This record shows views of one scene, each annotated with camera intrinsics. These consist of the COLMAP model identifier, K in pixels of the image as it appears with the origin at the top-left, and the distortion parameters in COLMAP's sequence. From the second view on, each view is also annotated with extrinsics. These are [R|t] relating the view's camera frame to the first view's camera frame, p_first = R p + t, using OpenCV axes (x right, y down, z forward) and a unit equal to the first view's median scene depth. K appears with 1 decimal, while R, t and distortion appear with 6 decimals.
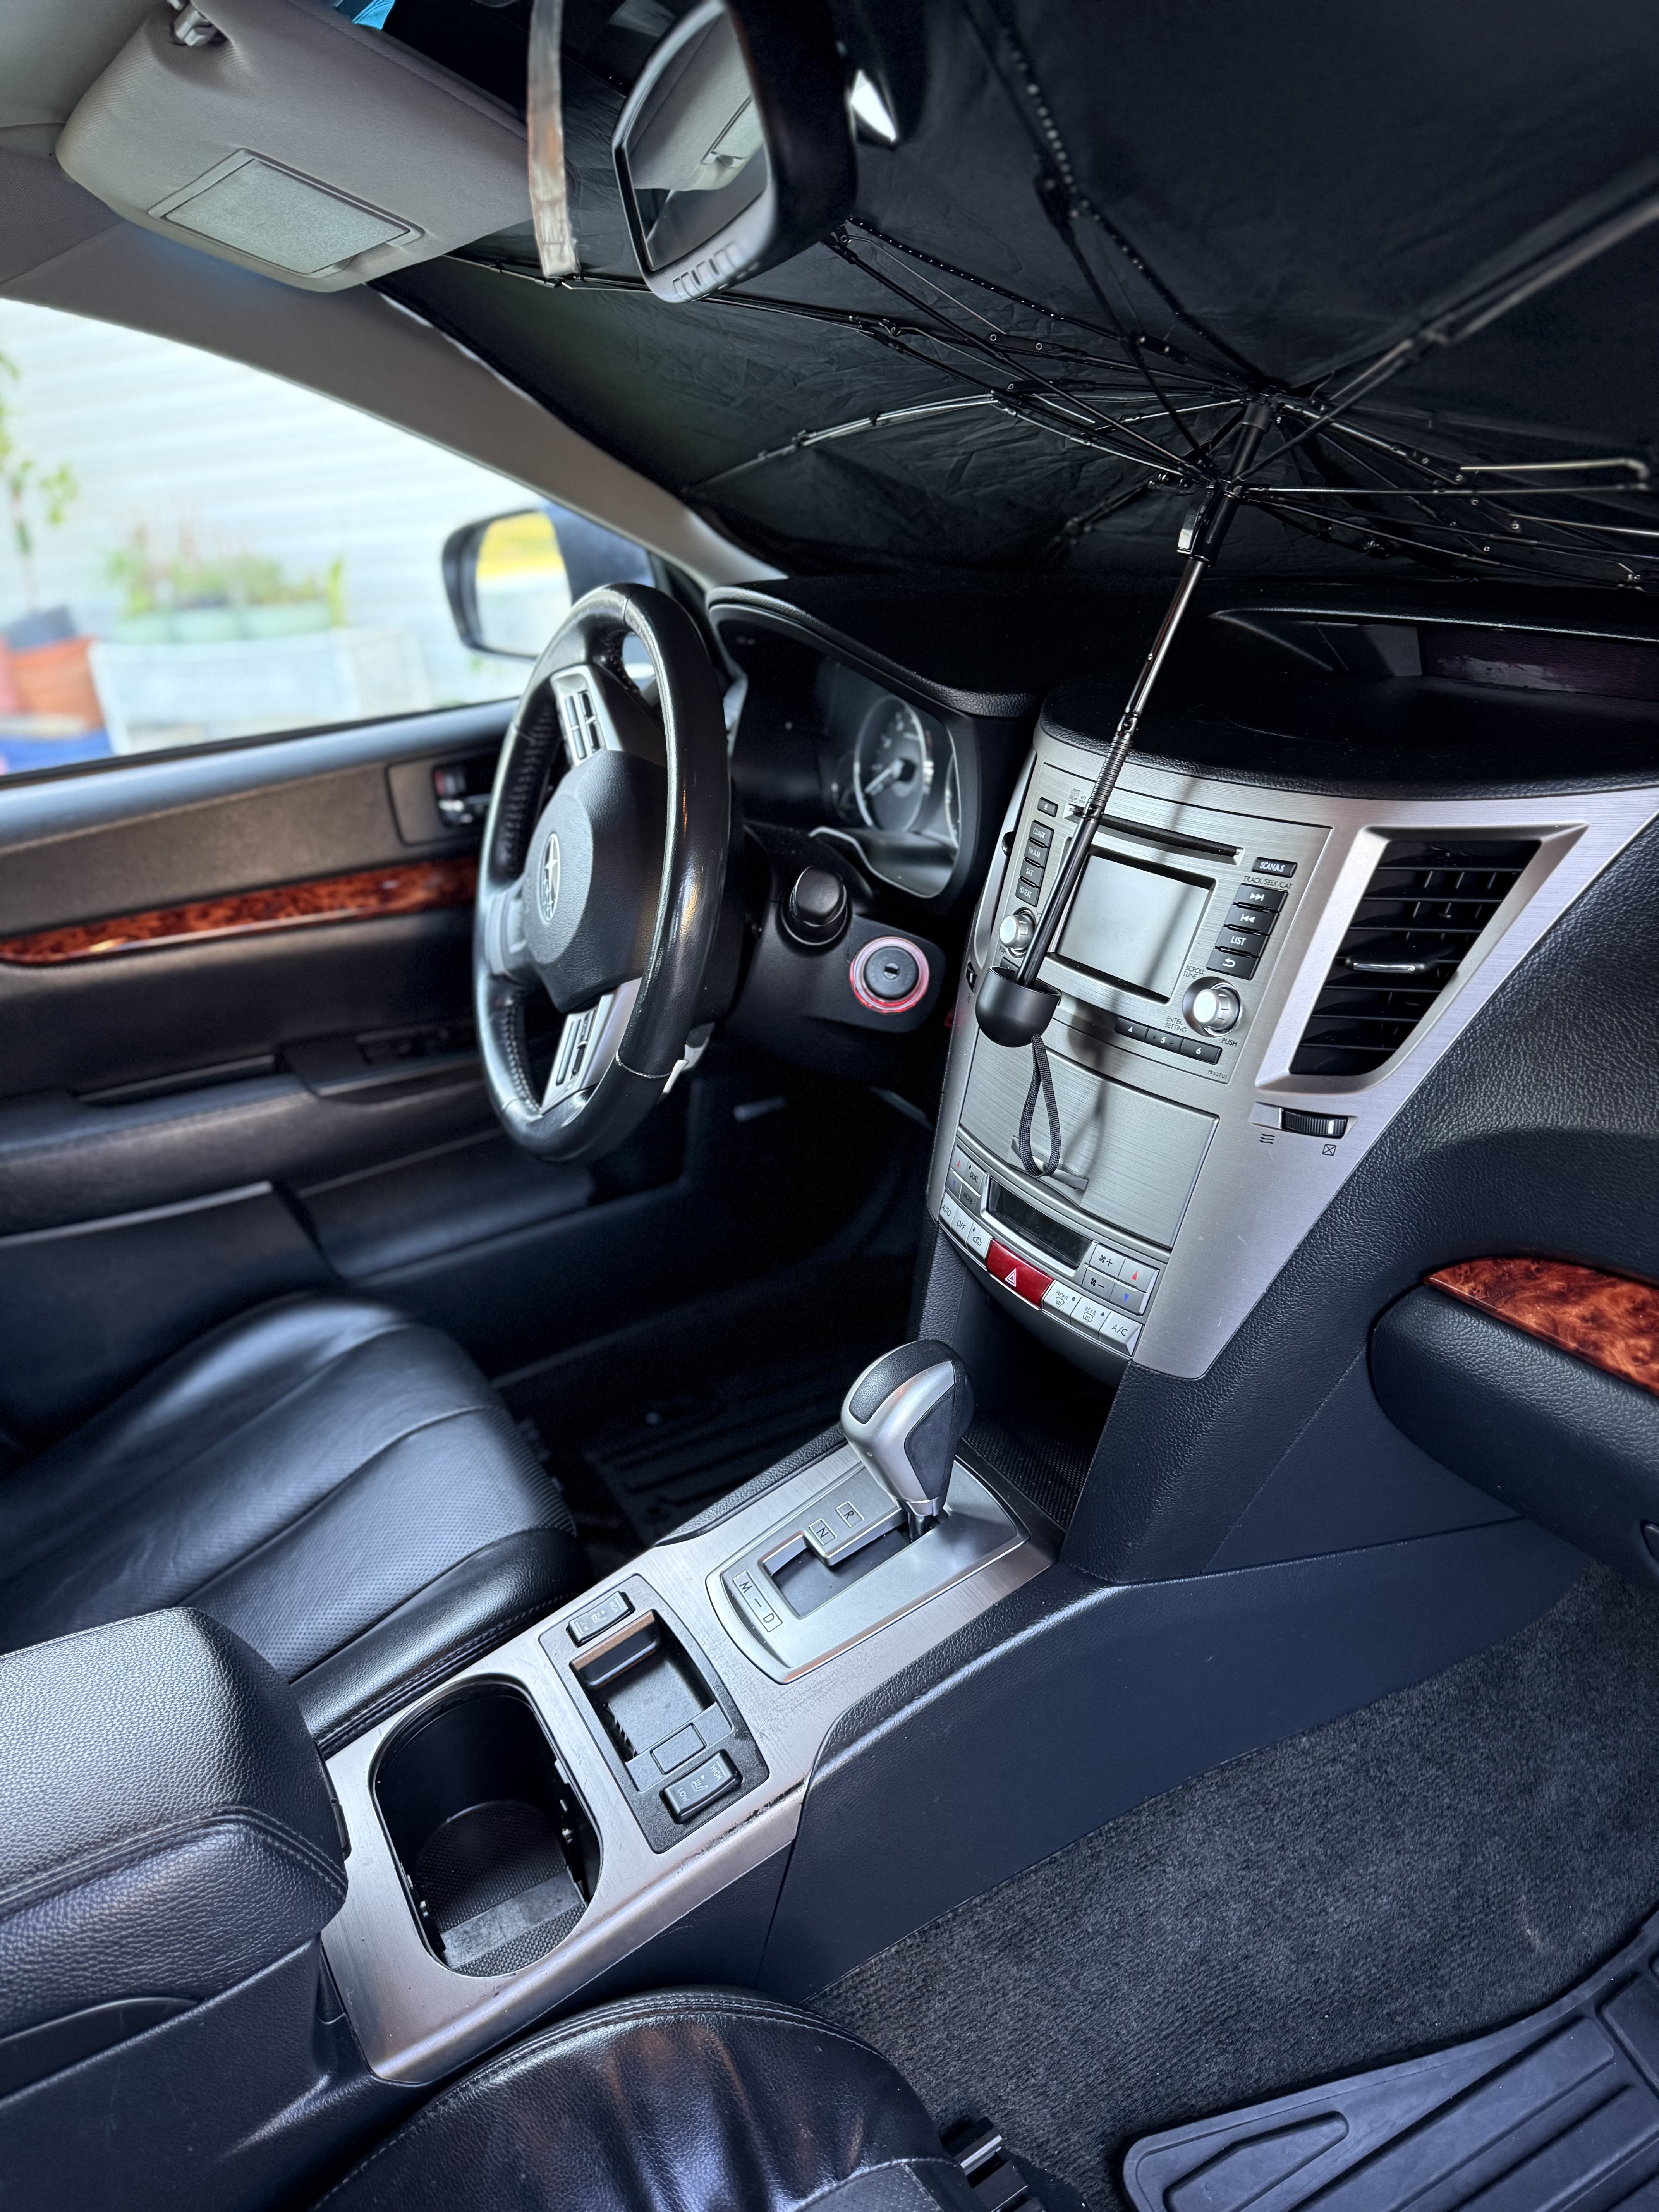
lens RADIAL K [[1609.9, 0, 829.5], [0, 1609.9, 1106.0], [0, 0, 1]] dist [0.007355, -0.002715]
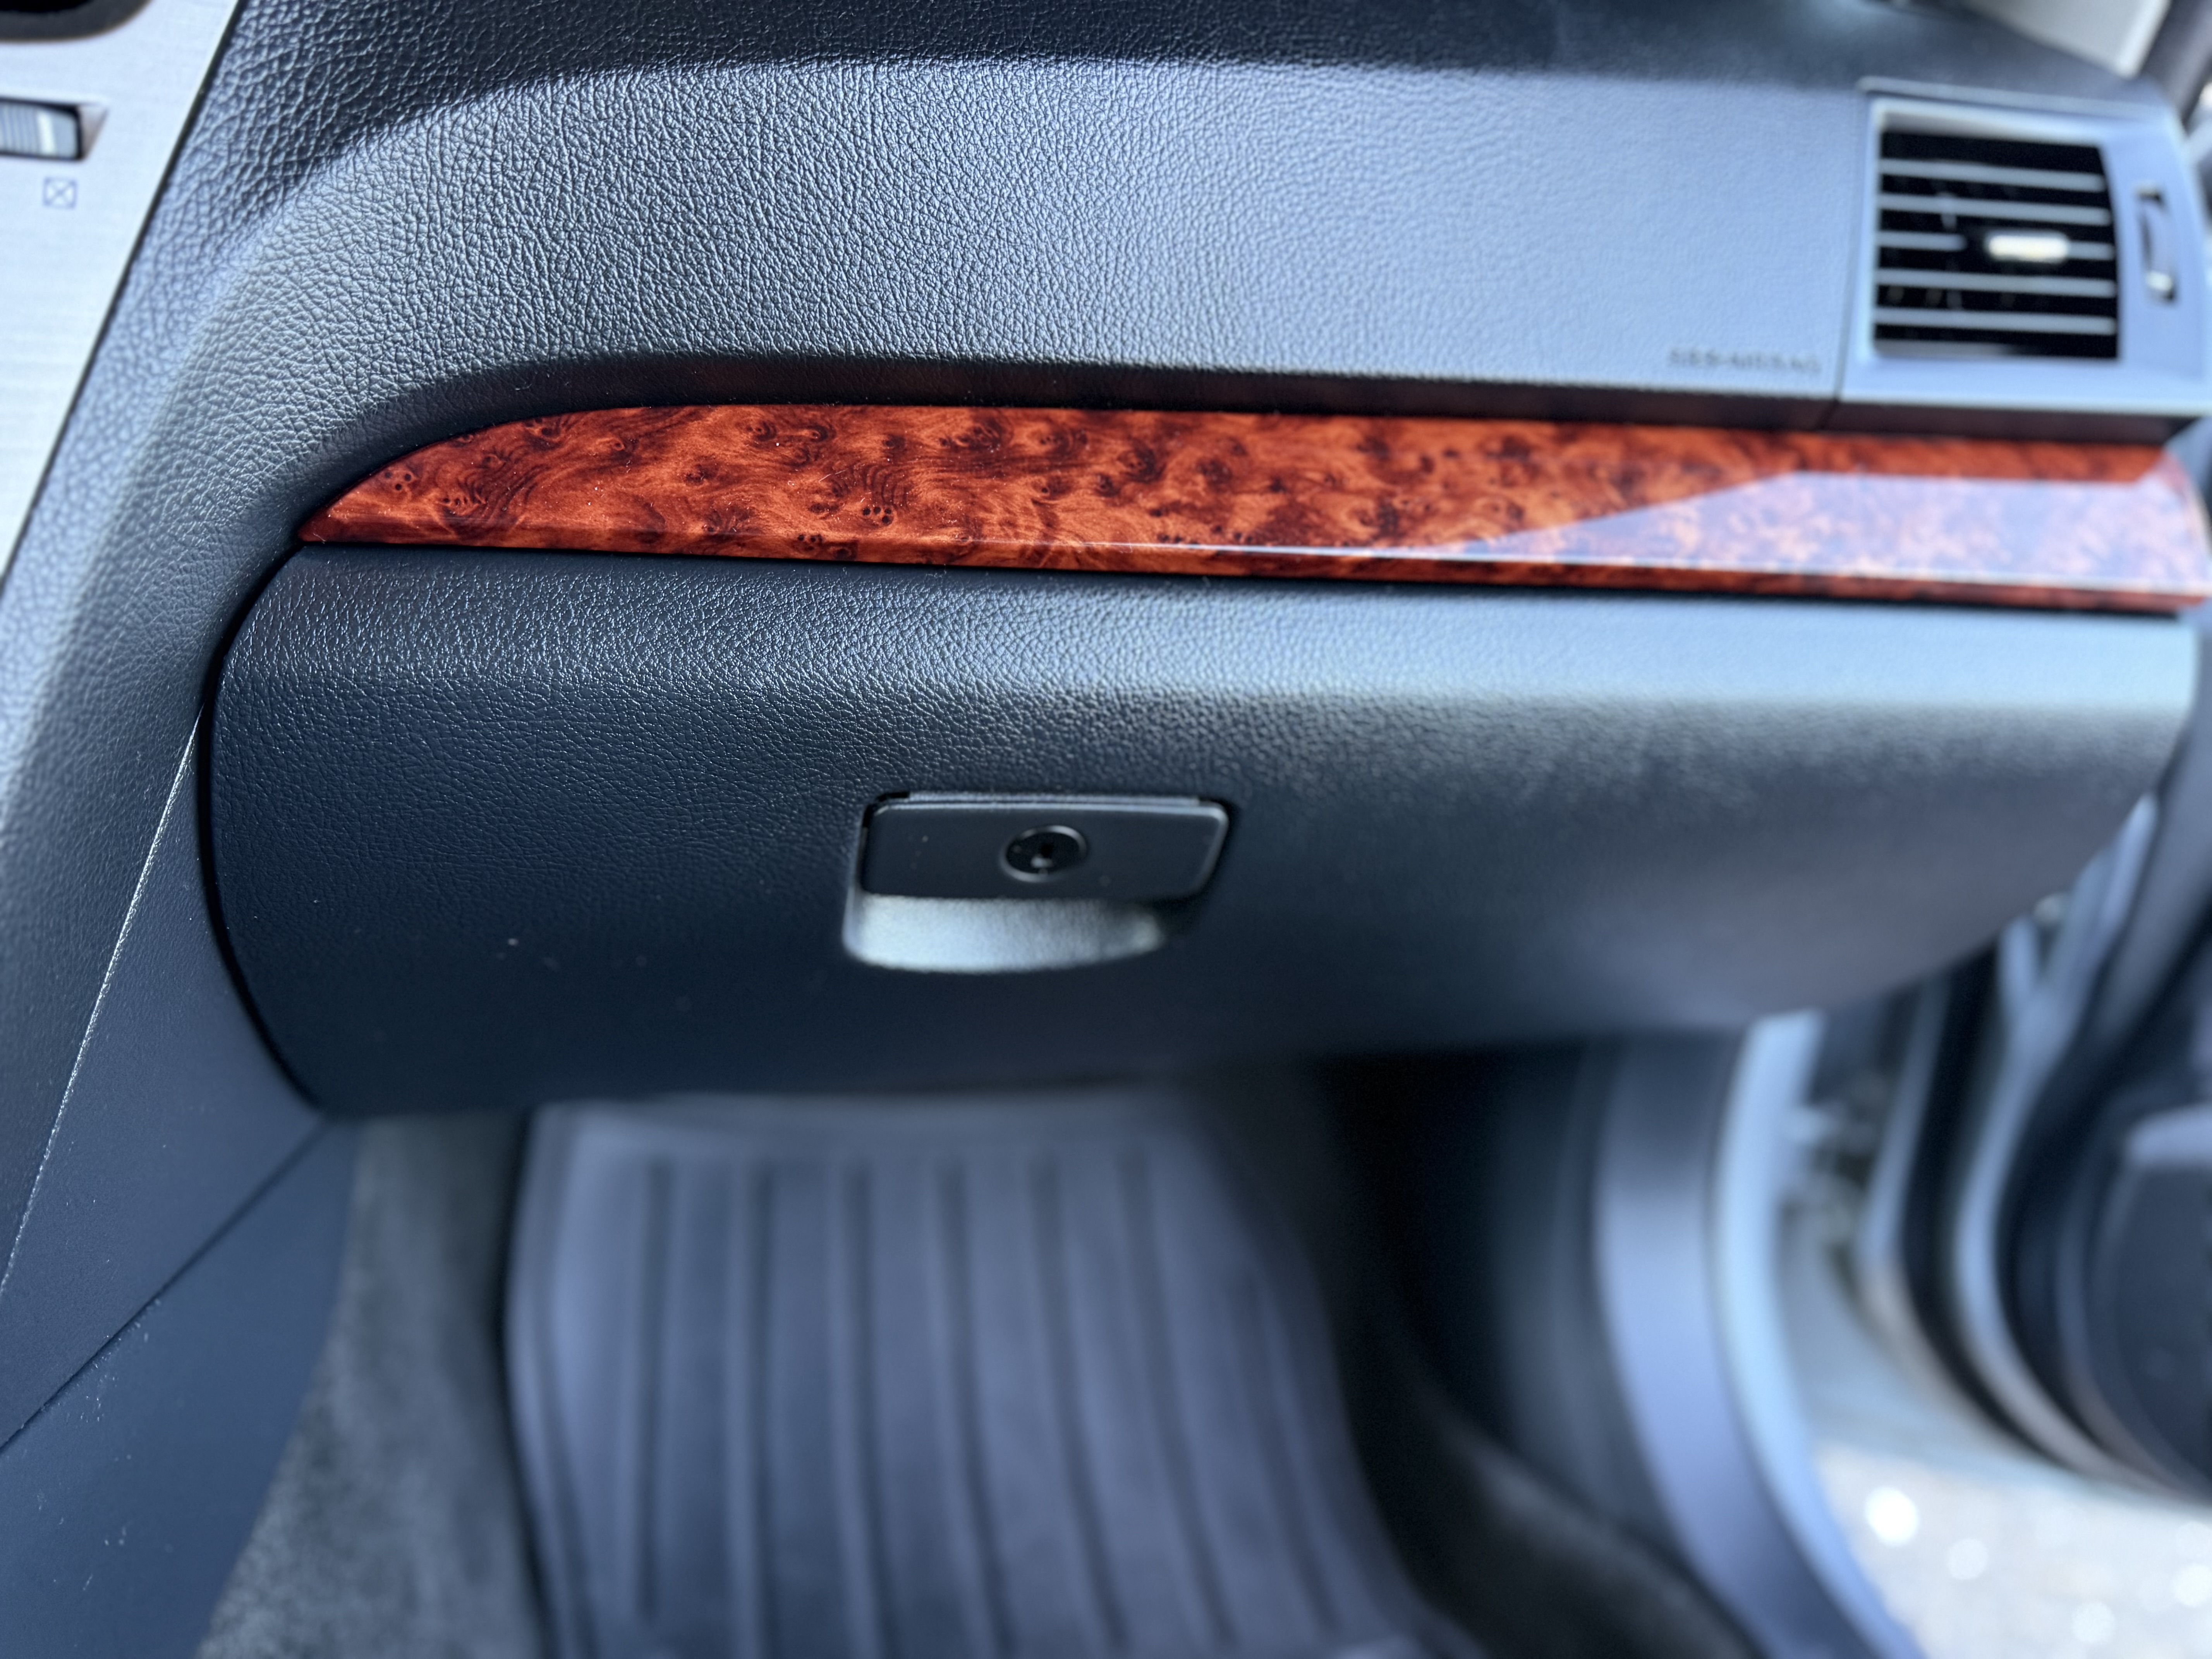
lens RADIAL K [[1687.2, 0, 1106.0], [0, 1687.2, 829.5], [0, 0, 1]] dist [-0.004593, -0.003800]
pose [[0.200516, -0.213327, 0.956182, -0.058607], [0.270125, 0.950210, 0.155348, 0.177626], [-0.941714, 0.227139, 0.248158, 0.698141]]
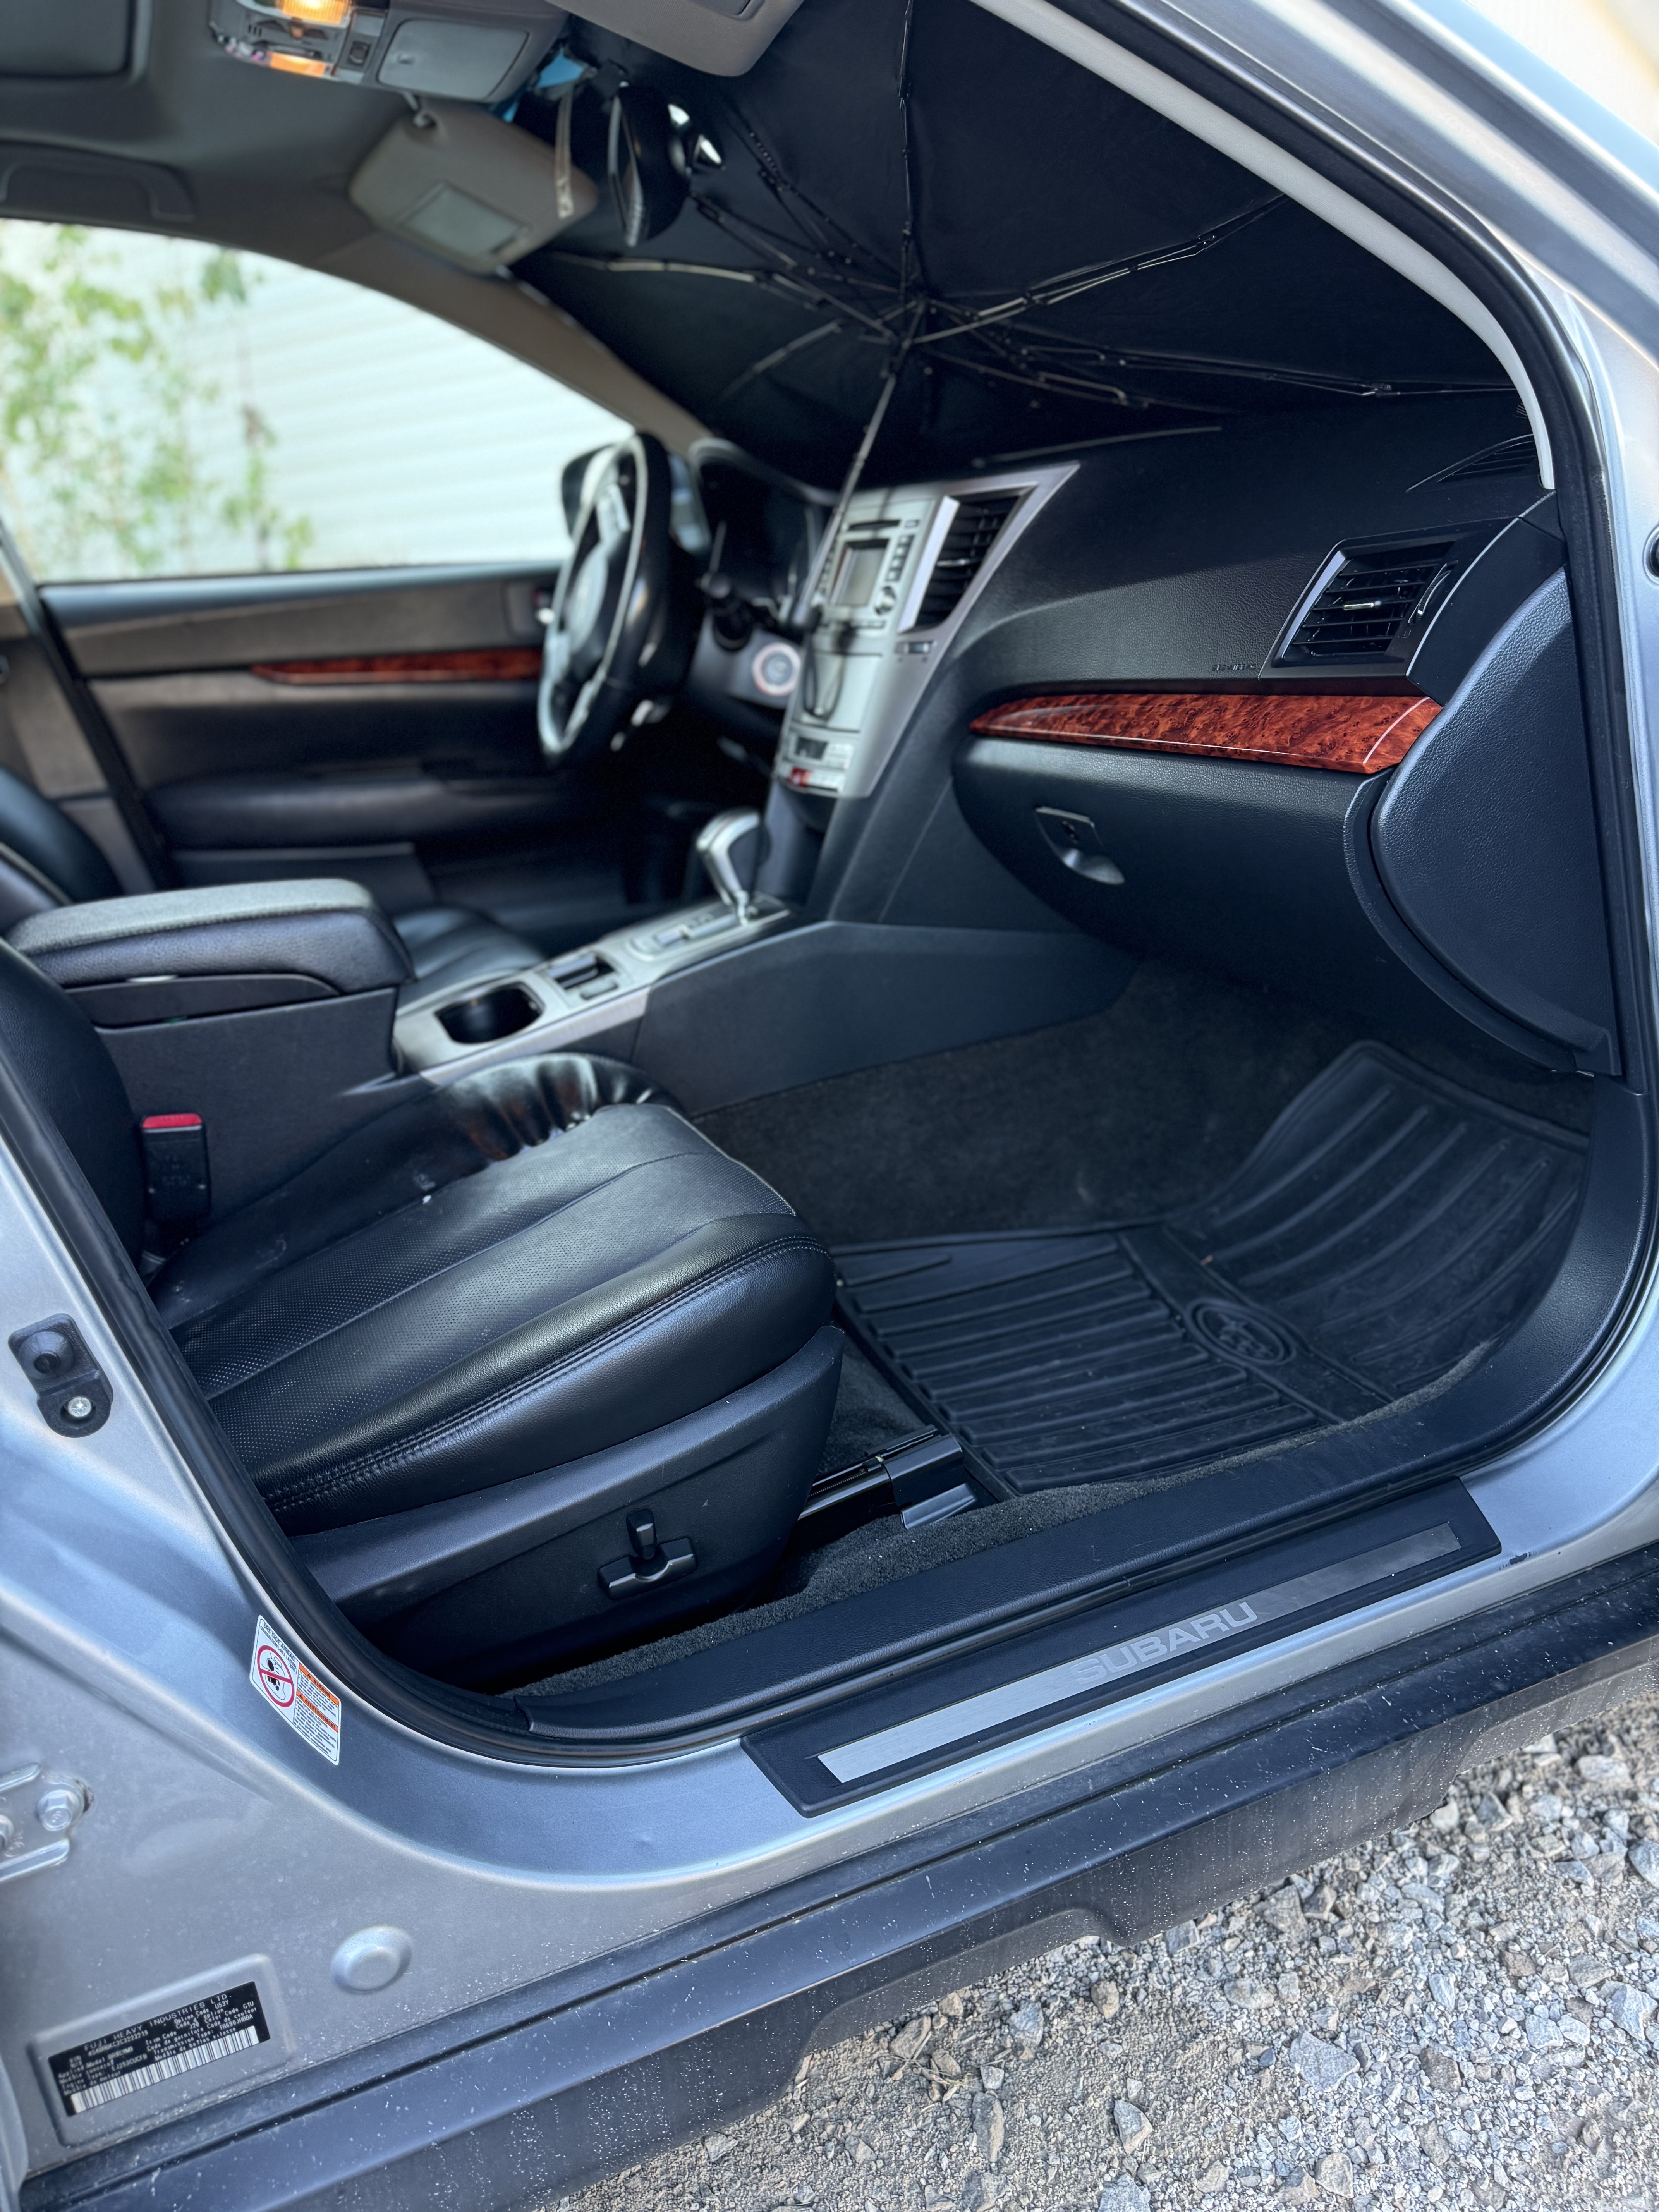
lens RADIAL K [[1609.9, 0, 829.5], [0, 1609.9, 1106.0], [0, 0, 1]] dist [0.007355, -0.002715]
pose [[0.993690, 0.065124, -0.091317, 0.411903], [-0.072080, 0.994570, -0.075070, 0.736749], [0.085932, 0.081179, 0.992988, -0.945981]]
